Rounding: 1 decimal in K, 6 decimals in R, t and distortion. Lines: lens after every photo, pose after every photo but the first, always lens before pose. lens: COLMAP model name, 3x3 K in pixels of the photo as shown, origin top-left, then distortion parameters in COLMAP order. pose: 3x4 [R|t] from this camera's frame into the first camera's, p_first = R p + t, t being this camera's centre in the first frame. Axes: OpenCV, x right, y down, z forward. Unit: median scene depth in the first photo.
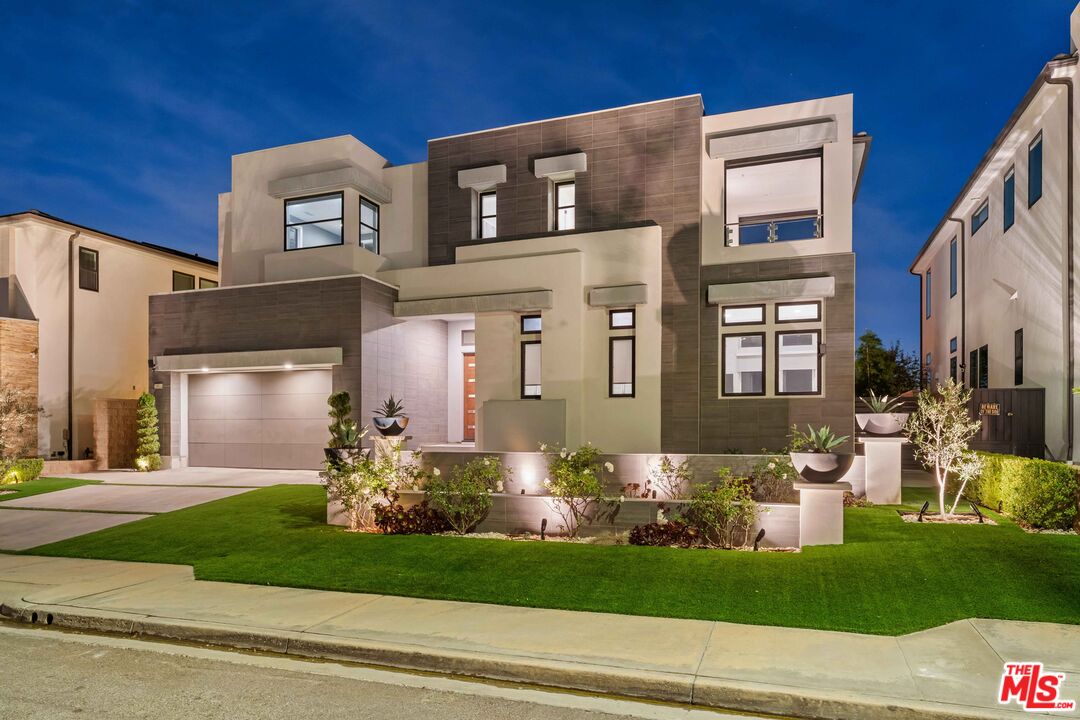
lens RADIAL K [[688.1, 0, 521.6], [0, 688.1, 434.6], [0, 0, 1]] dist [-0.002447, -0.000724]
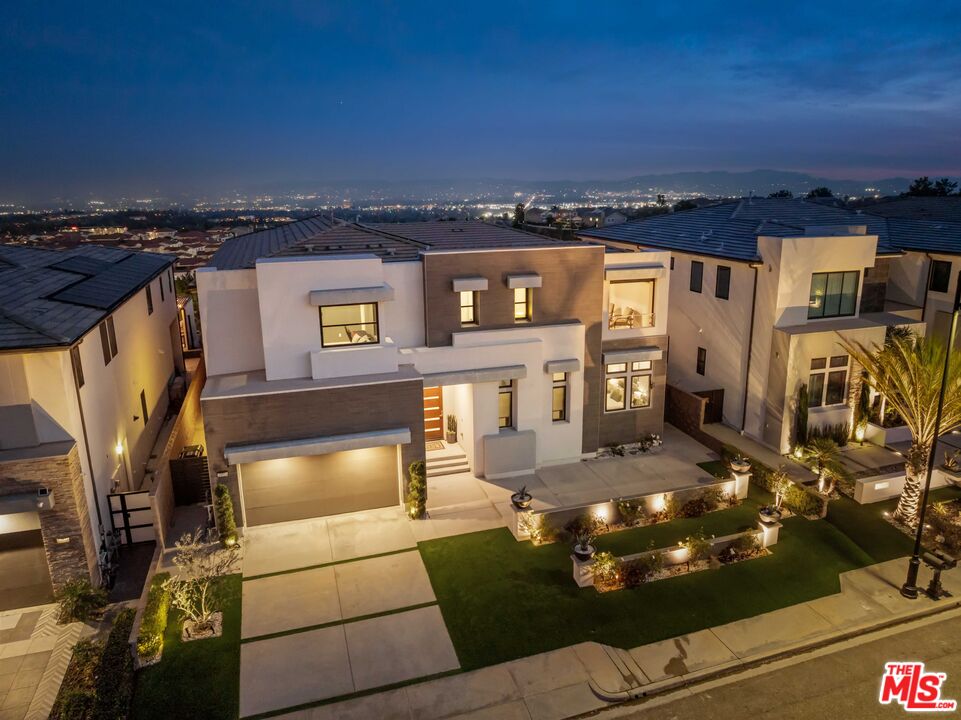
lens RADIAL K [[678.5, 0, 484.3], [0, 678.5, 356.8], [0, 0, 1]] dist [-0.043610, 0.021426]
pose [[0.777868, -0.166989, 0.605835, -0.994036], [0.016664, 0.969191, 0.245746, -0.630523], [-0.628207, -0.181063, 0.756685, -0.113547]]
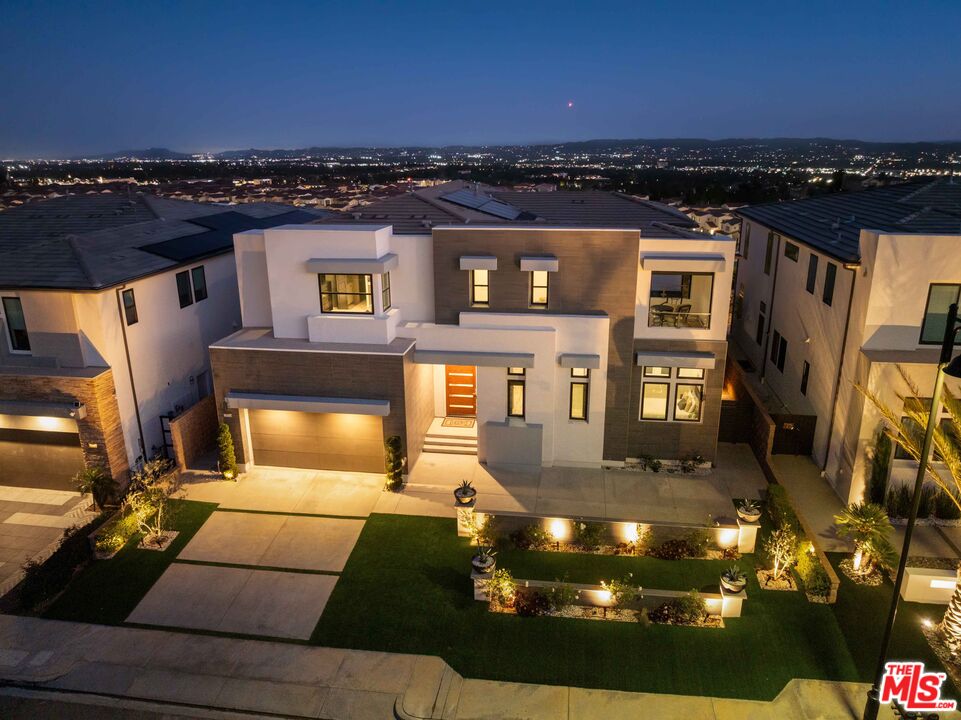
lens RADIAL K [[678.5, 0, 479.7], [0, 678.5, 356.0], [0, 0, 1]] dist [-0.043610, 0.021426]
pose [[0.973760, -0.077339, 0.214031, -0.388384], [0.011433, 0.955921, 0.293403, -0.650253], [-0.227288, -0.283257, 0.931722, -0.322414]]
